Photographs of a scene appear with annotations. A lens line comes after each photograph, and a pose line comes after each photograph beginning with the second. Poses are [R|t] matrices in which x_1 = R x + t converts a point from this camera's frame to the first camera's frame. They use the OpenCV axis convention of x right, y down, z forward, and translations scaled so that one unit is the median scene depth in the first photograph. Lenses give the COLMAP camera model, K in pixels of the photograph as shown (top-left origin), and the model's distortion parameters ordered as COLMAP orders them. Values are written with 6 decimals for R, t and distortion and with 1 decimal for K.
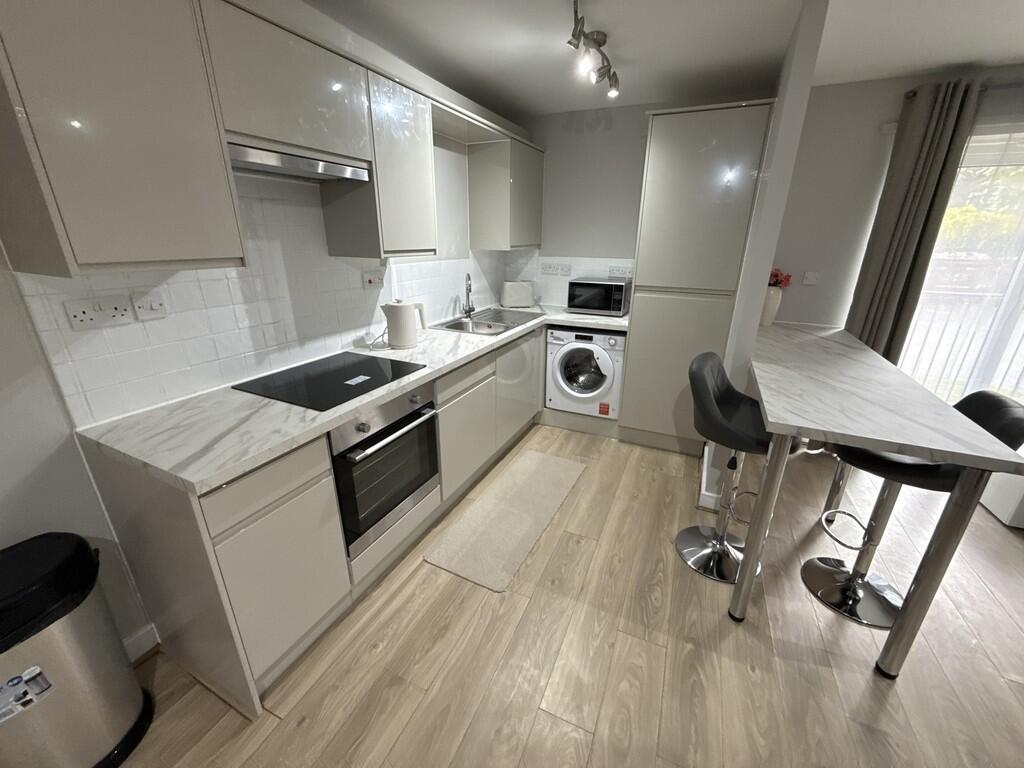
lens RADIAL K [[408.2, 0, 513.9], [0, 408.2, 381.3], [0, 0, 1]] dist [0.001624, -0.000632]
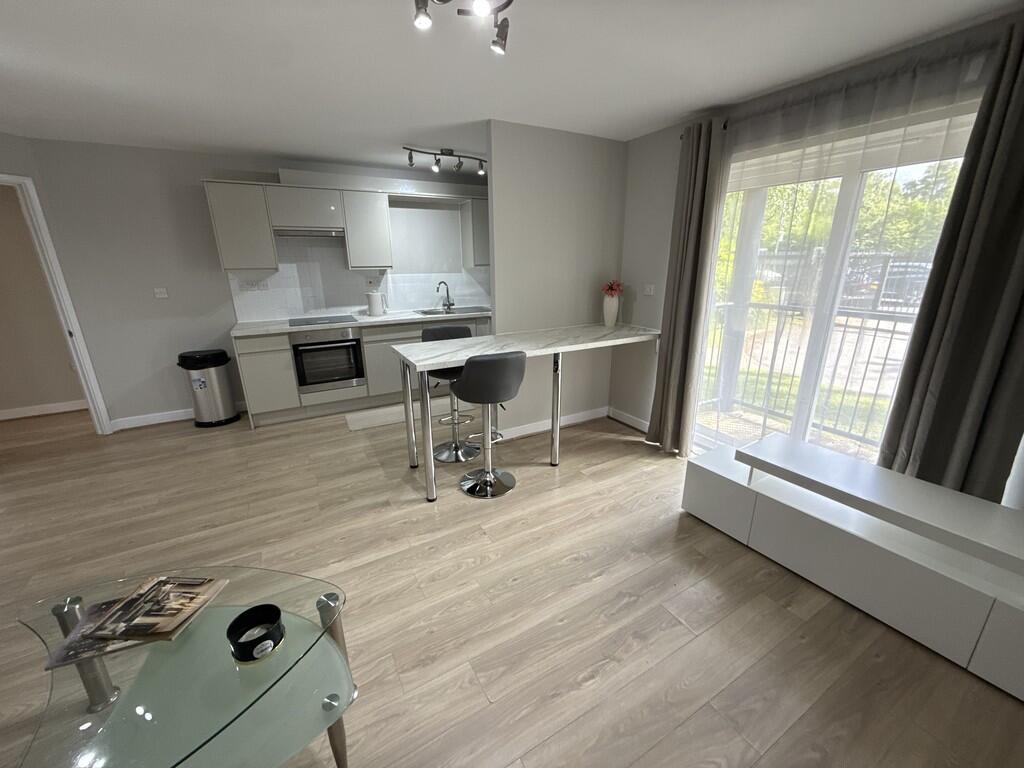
lens RADIAL K [[408.2, 0, 512.9], [0, 408.2, 382.0], [0, 0, 1]] dist [0.001624, -0.000632]
pose [[0.808755, 0.154716, -0.567432, 1.311404], [-0.183256, 0.983041, 0.006843, 0.085445], [0.558868, 0.098451, 0.823392, -0.188534]]
